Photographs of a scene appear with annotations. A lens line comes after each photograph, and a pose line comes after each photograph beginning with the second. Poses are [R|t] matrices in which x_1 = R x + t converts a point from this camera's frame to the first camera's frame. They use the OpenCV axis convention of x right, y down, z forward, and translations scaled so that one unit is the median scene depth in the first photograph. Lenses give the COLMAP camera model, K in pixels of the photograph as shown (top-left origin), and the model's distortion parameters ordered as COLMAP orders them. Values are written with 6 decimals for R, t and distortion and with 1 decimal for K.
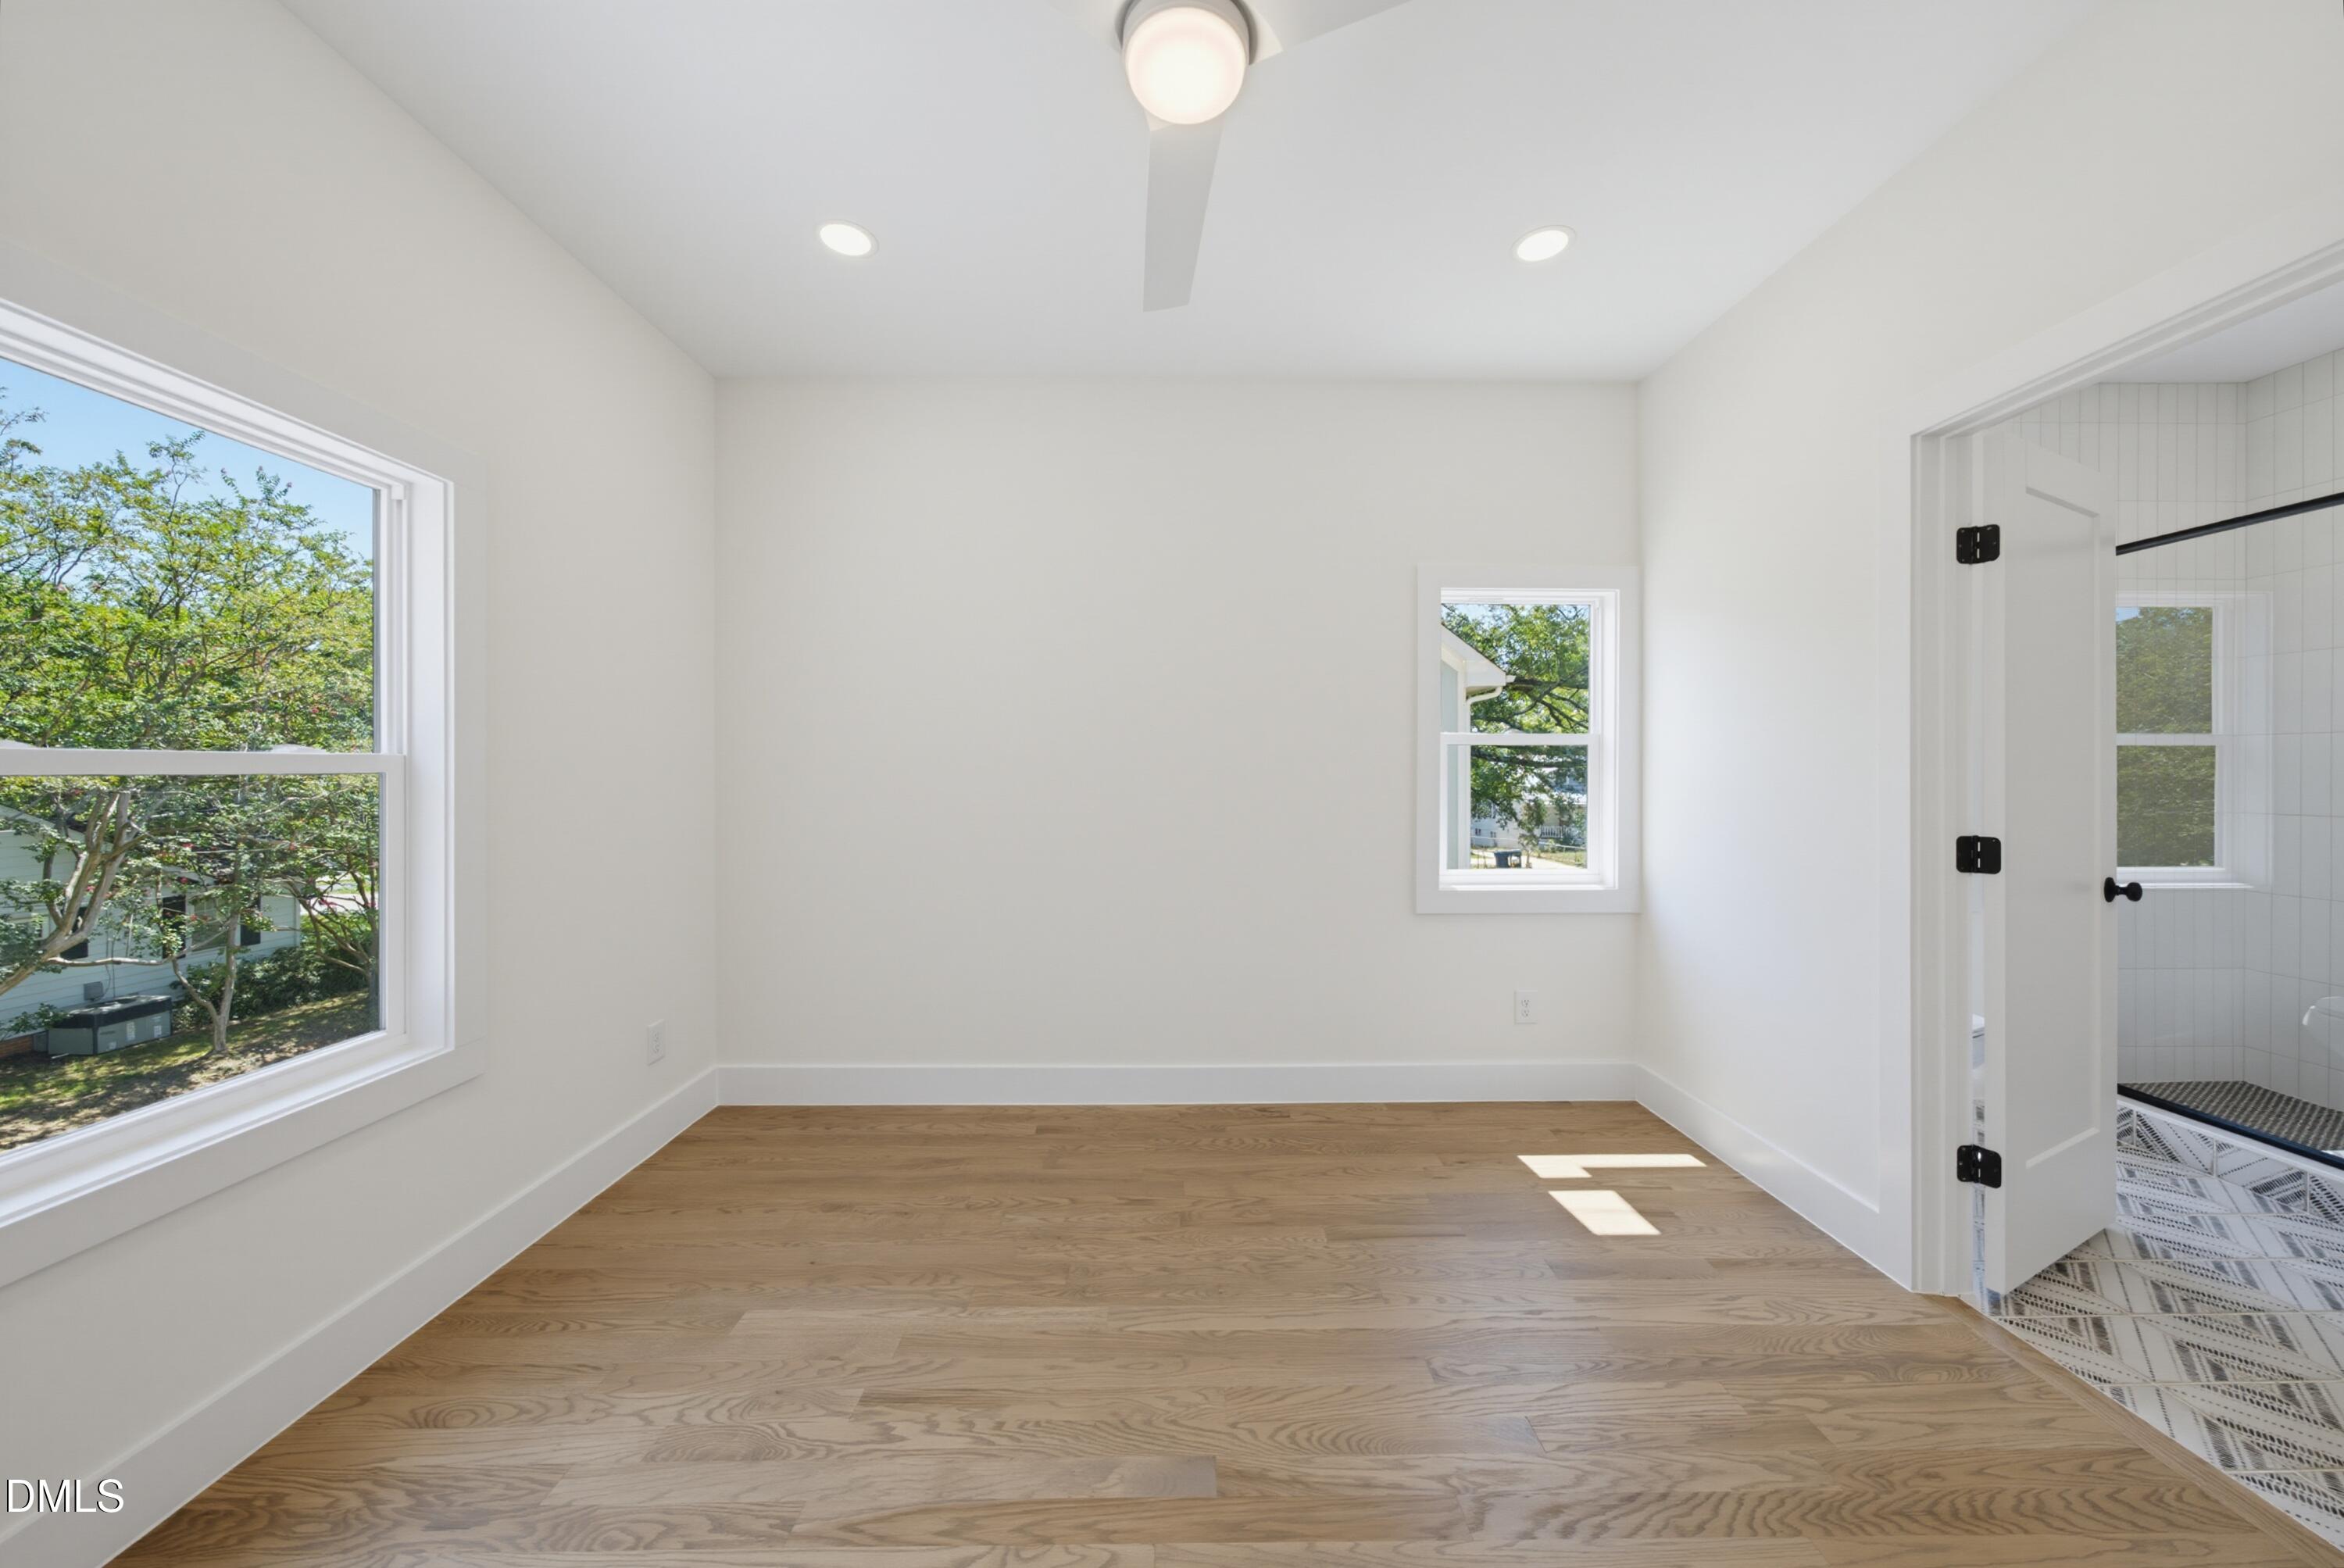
lens RADIAL K [[801.5, 0, 1172.1], [0, 801.5, 772.2], [0, 0, 1]] dist [-0.007583, 0.003022]
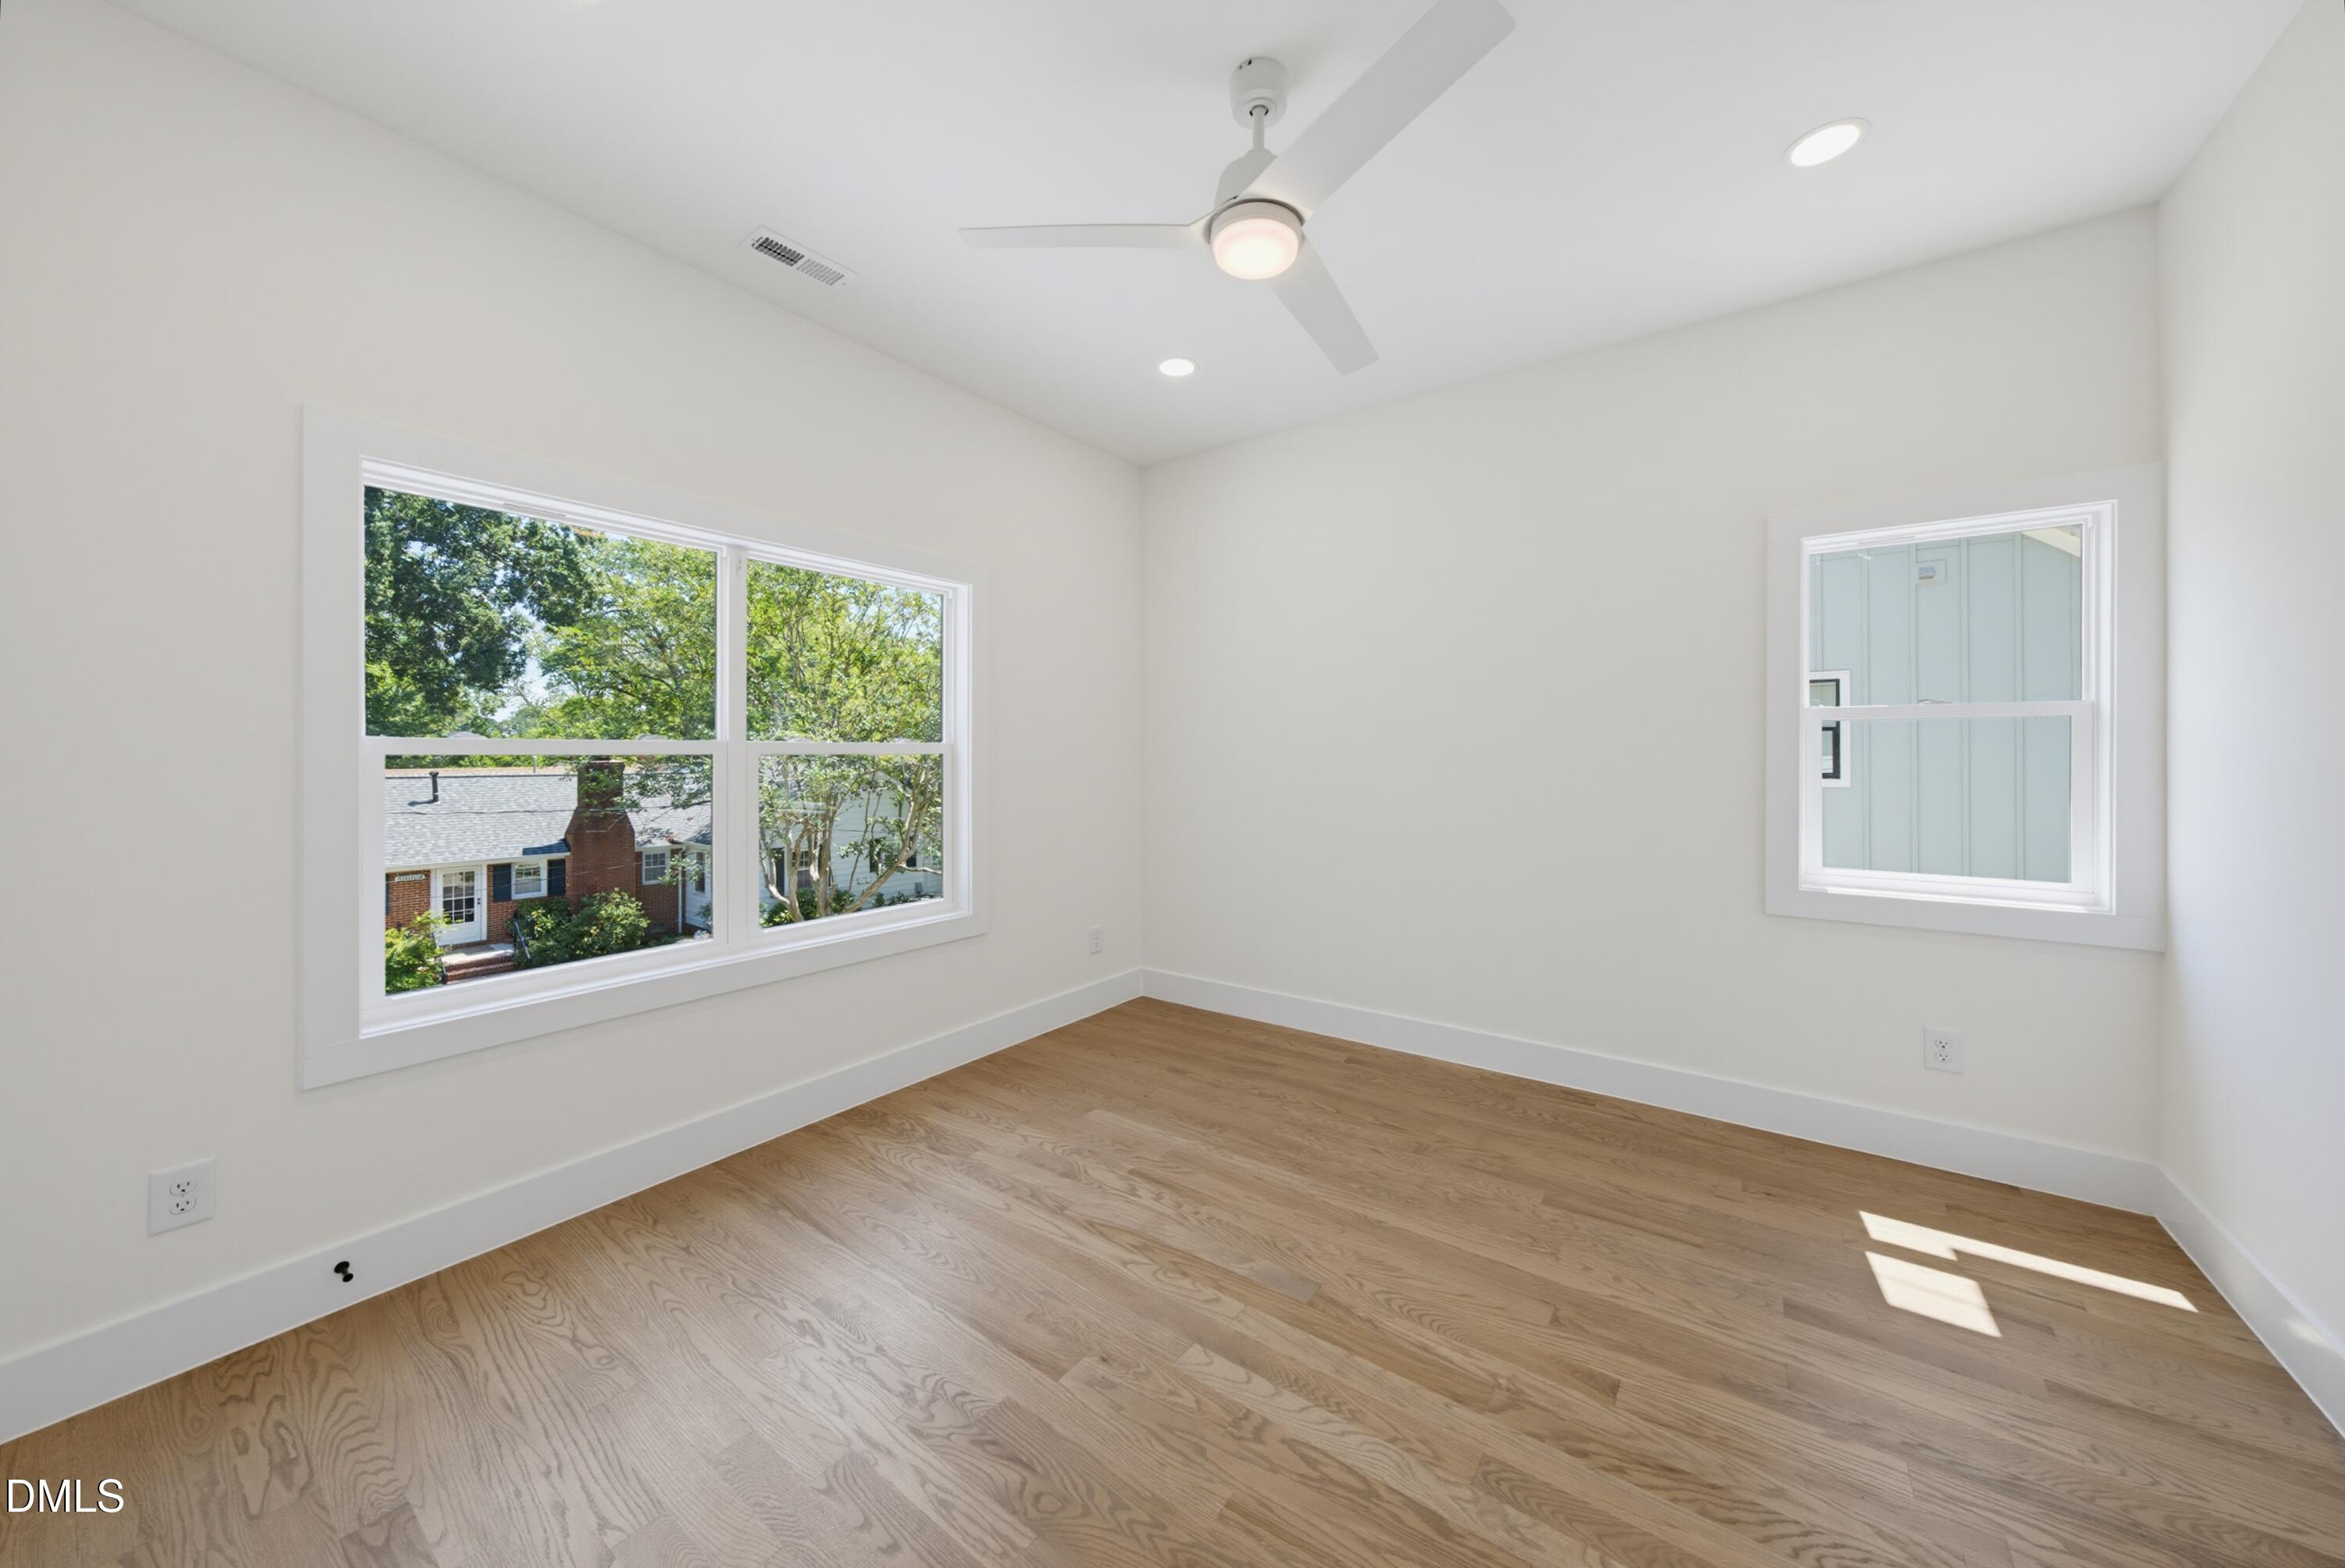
lens RADIAL K [[808.5, 0, 1170.1], [0, 808.5, 748.4], [0, 0, 1]] dist [0.000043, 0.000226]
pose [[0.801232, -0.006142, -0.598322, 0.440879], [0.004215, 0.999980, -0.004620, -0.004309], [0.598339, 0.001180, 0.801242, -0.134824]]
